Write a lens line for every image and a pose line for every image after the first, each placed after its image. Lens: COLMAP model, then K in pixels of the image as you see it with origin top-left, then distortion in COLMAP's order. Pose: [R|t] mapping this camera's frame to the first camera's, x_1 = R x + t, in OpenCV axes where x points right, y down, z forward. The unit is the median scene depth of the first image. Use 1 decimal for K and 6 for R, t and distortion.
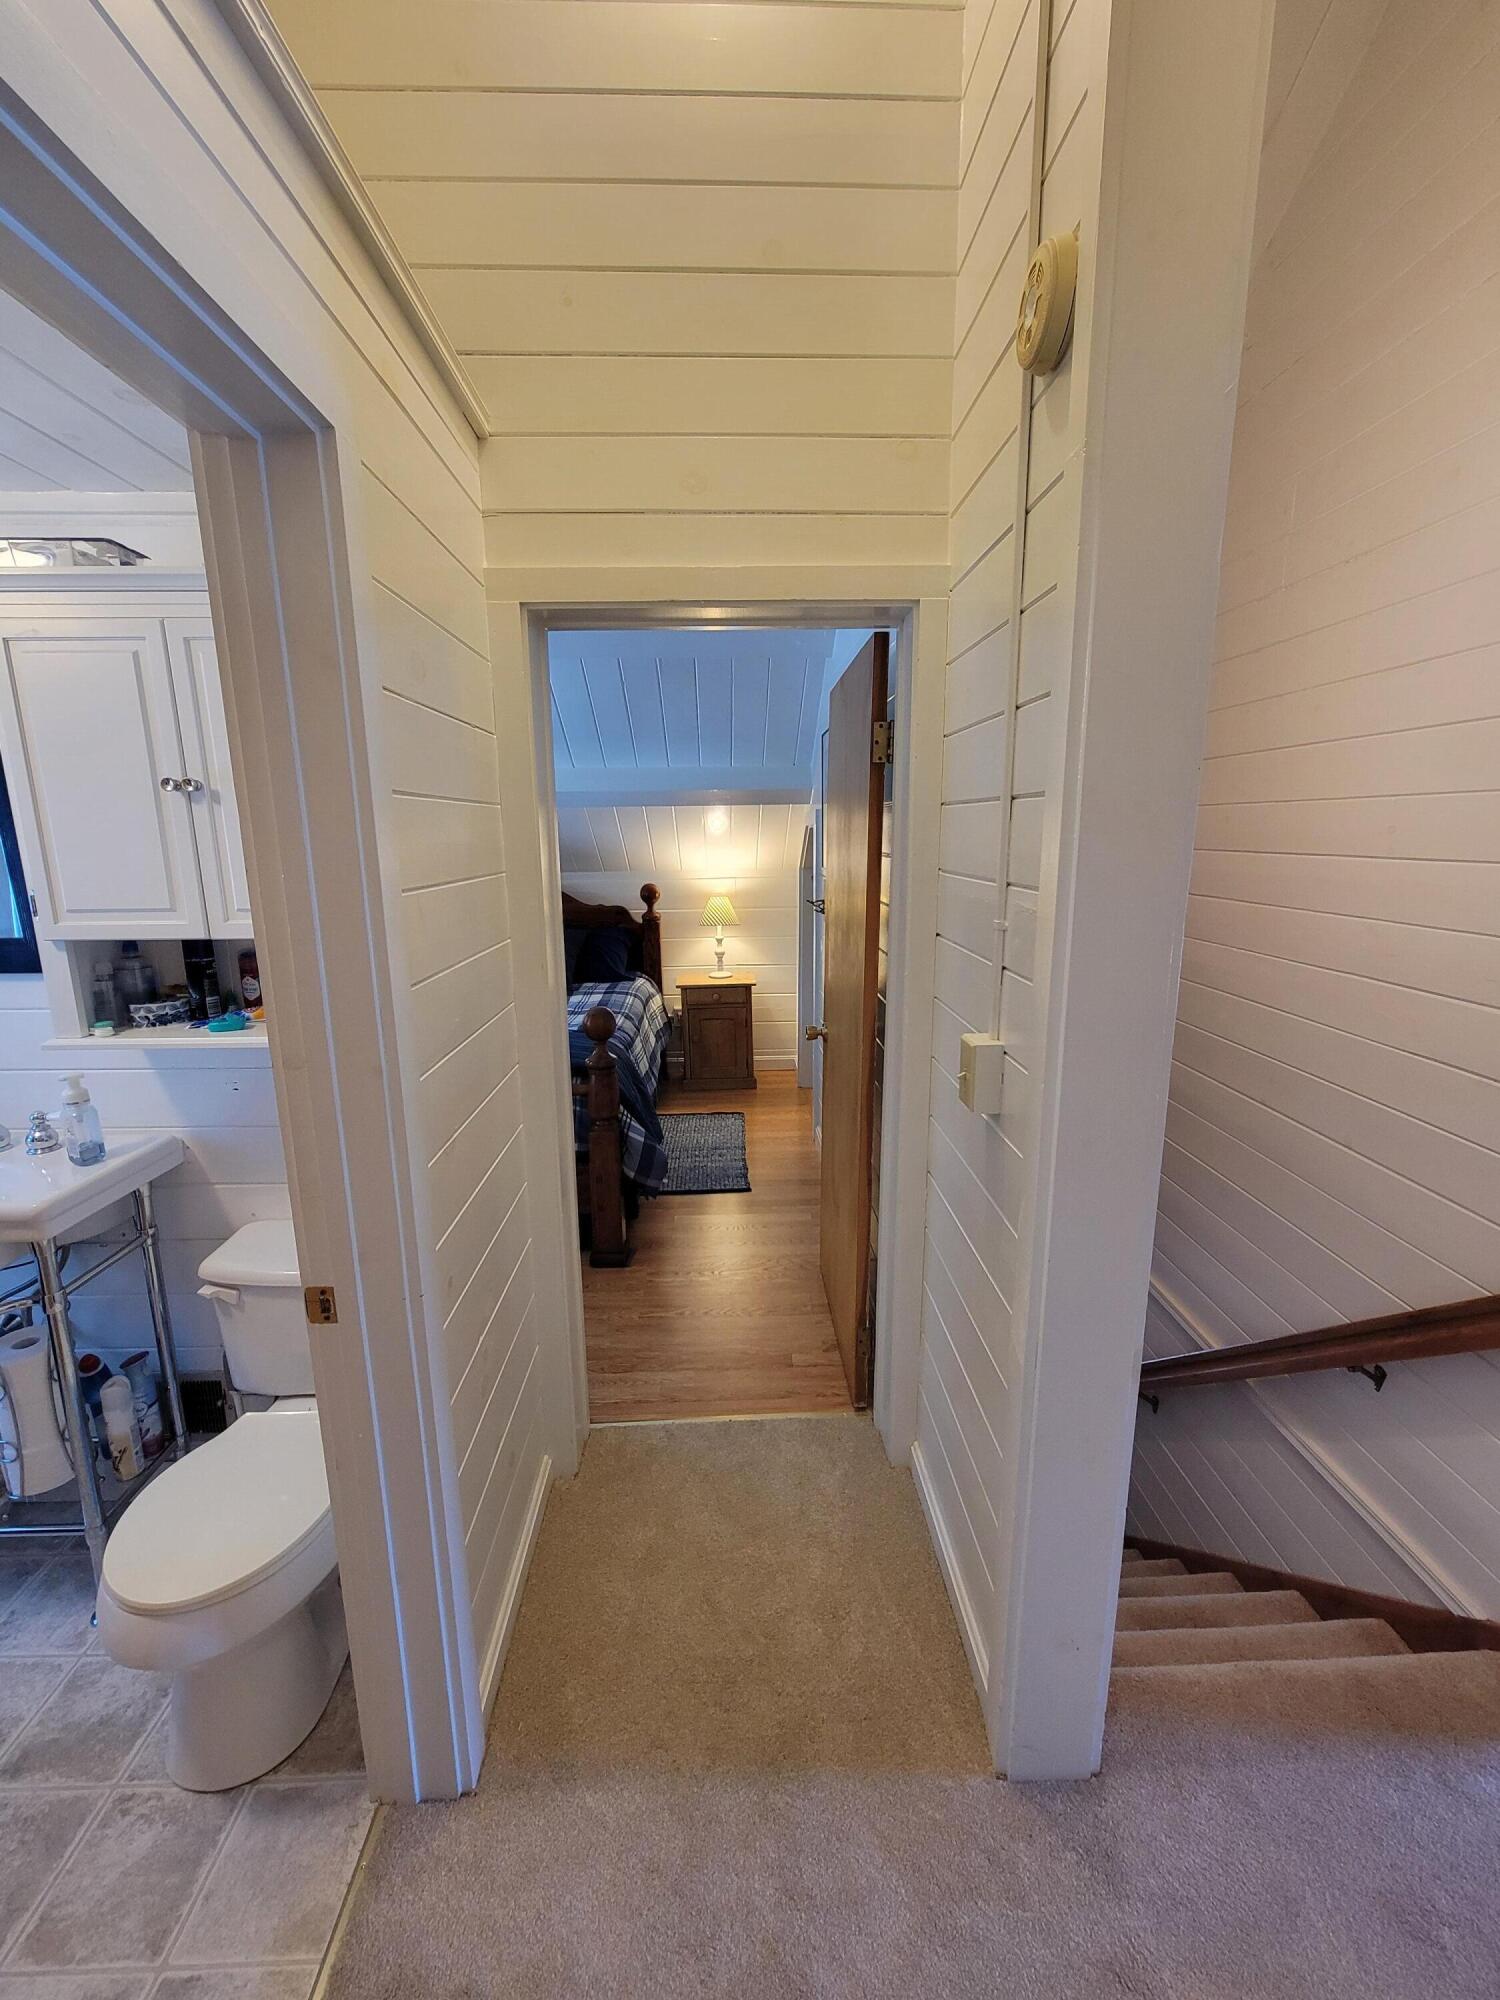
lens RADIAL K [[813.2, 0, 751.3], [0, 813.2, 997.1], [0, 0, 1]] dist [-0.000058, 0.000085]
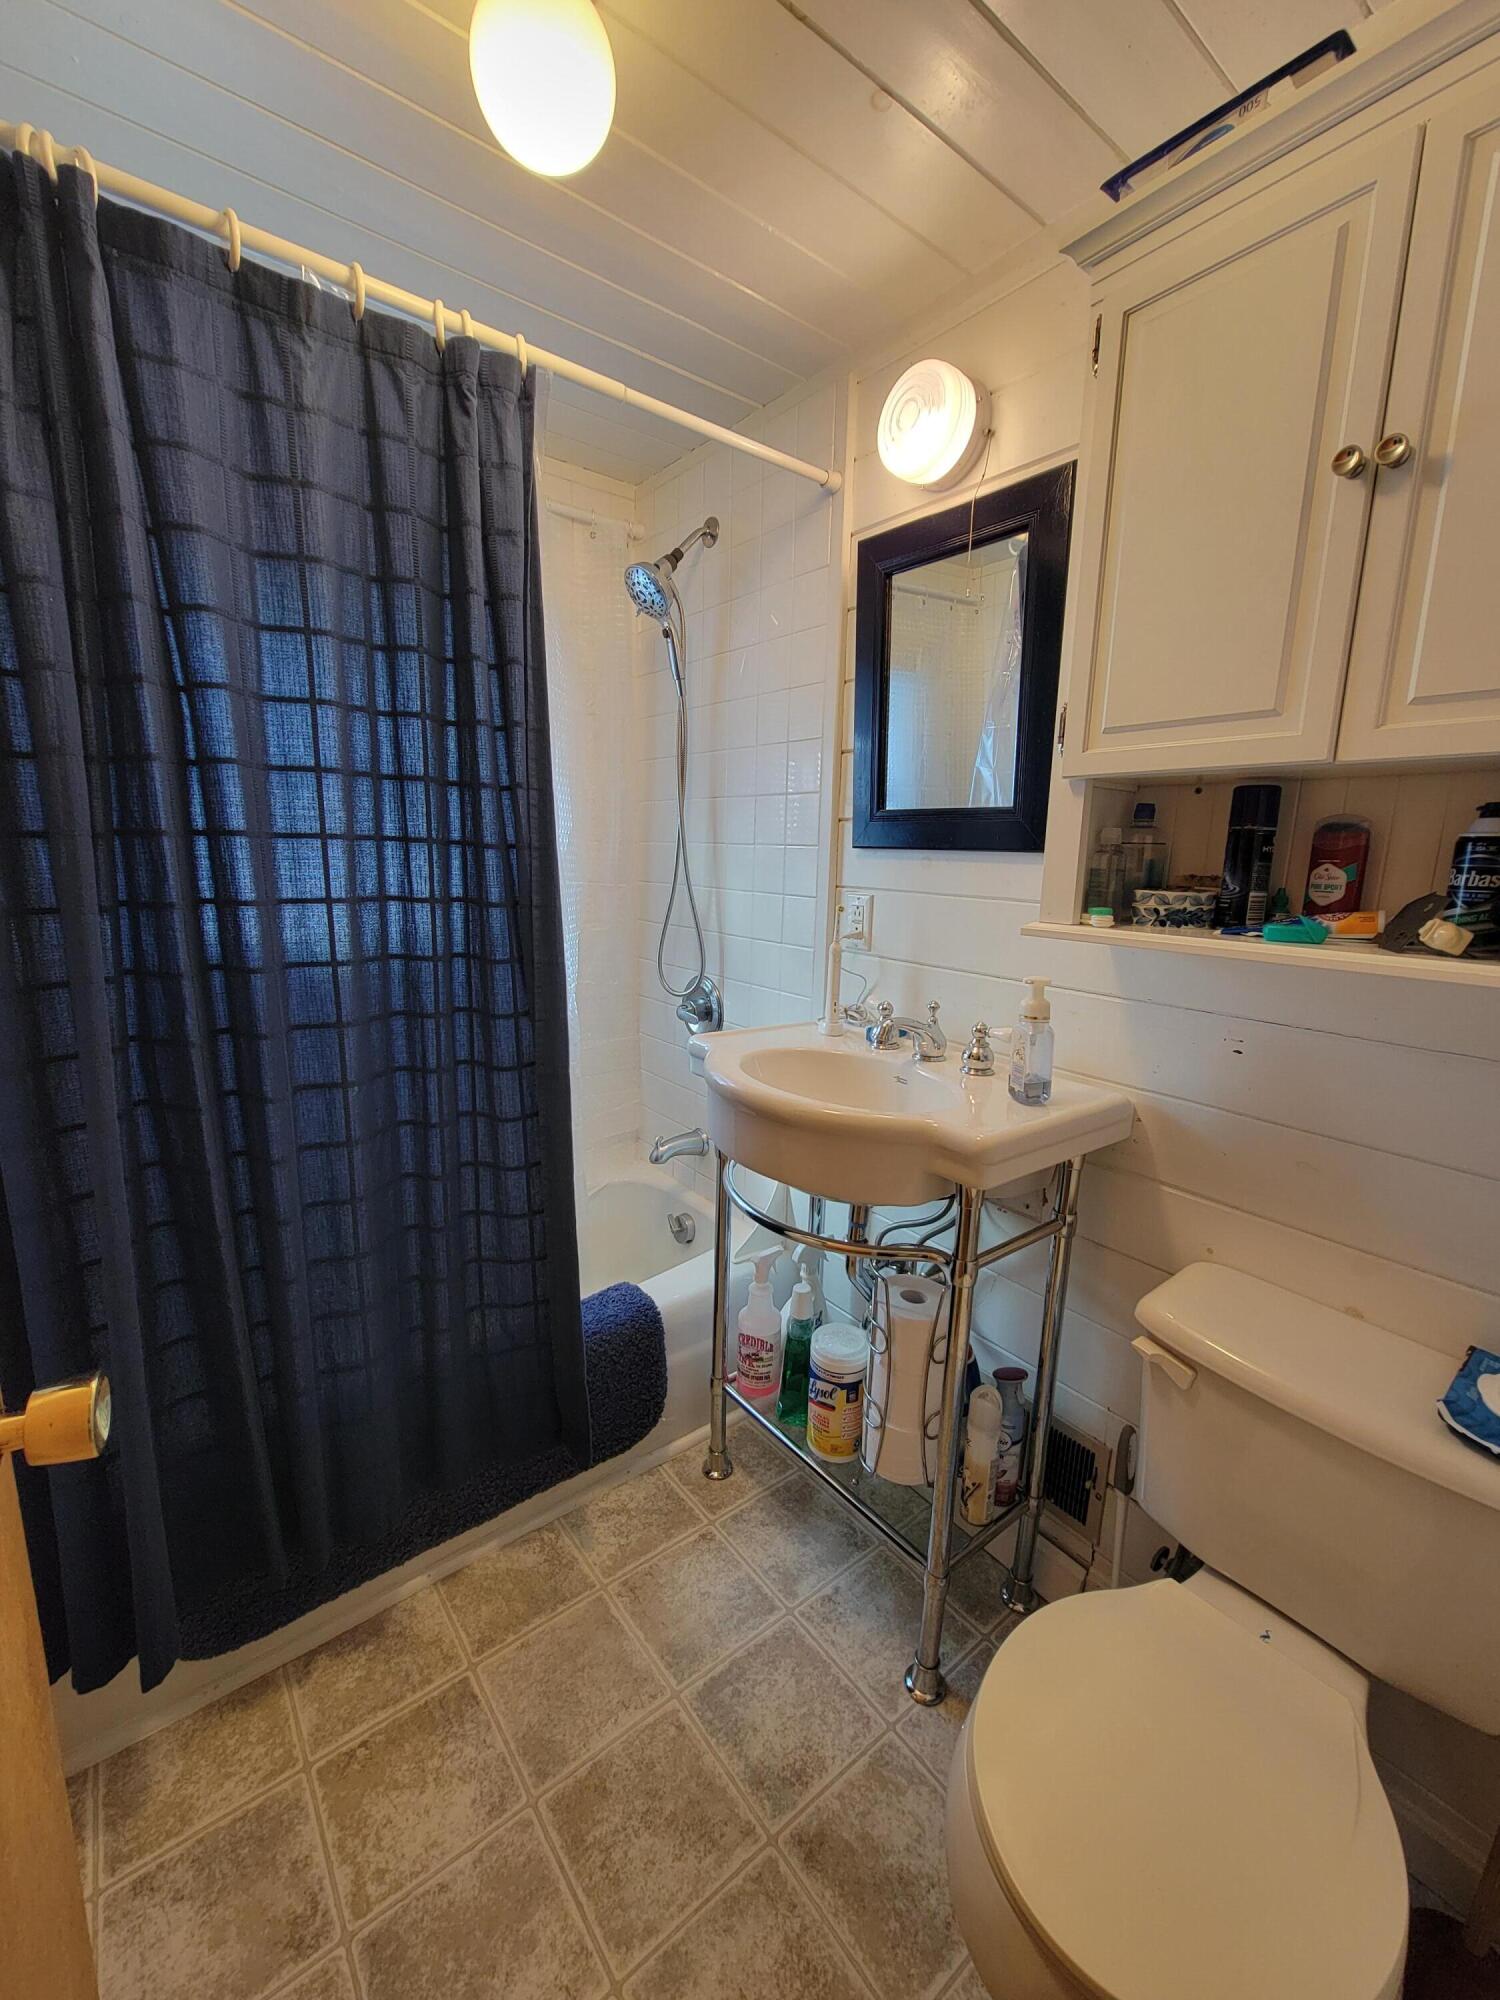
lens RADIAL K [[813.2, 0, 751.3], [0, 813.2, 997.1], [0, 0, 1]] dist [-0.000058, 0.000085]
pose [[0.595570, 0.167645, -0.785615, -0.375215], [-0.190010, 0.979628, 0.065001, 0.103316], [0.780508, 0.110562, 0.615292, 0.317557]]
